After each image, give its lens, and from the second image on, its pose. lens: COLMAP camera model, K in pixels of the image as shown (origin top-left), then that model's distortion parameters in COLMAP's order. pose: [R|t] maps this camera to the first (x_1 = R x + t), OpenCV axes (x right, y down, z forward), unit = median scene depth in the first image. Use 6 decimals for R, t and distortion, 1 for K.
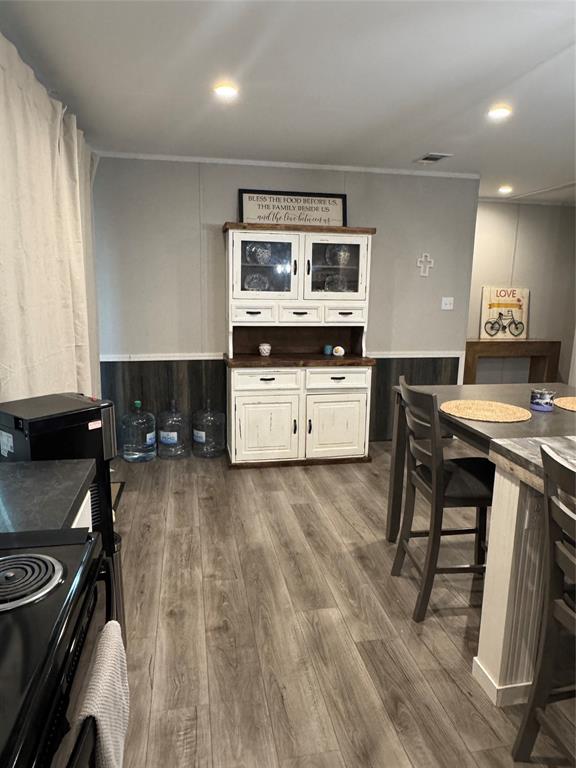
lens RADIAL K [[517.8, 0, 288.0], [0, 517.8, 384.0], [0, 0, 1]] dist [-0.001234, 0.000240]
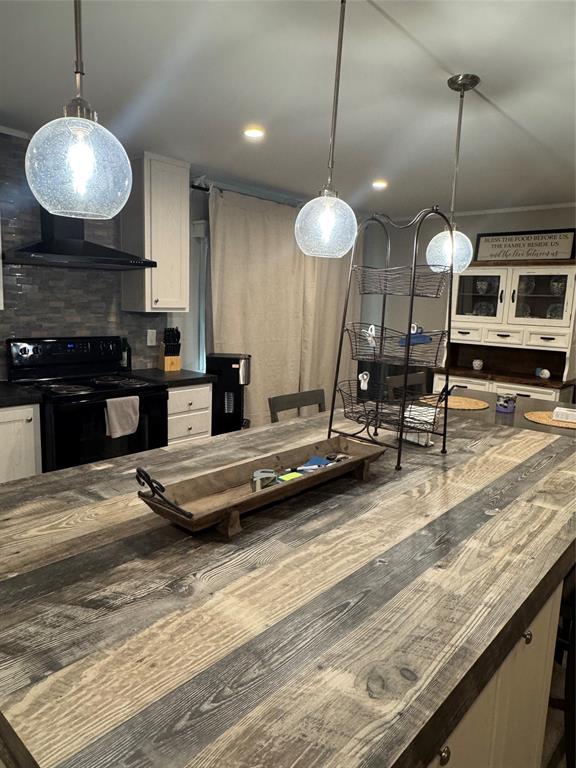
lens RADIAL K [[517.8, 0, 288.0], [0, 517.8, 384.0], [0, 0, 1]] dist [-0.001234, 0.000240]
pose [[0.609487, 0.128289, -0.782347, 0.642334], [-0.177103, 0.983915, 0.023369, 0.027589], [0.772761, 0.124313, 0.622404, -0.076970]]
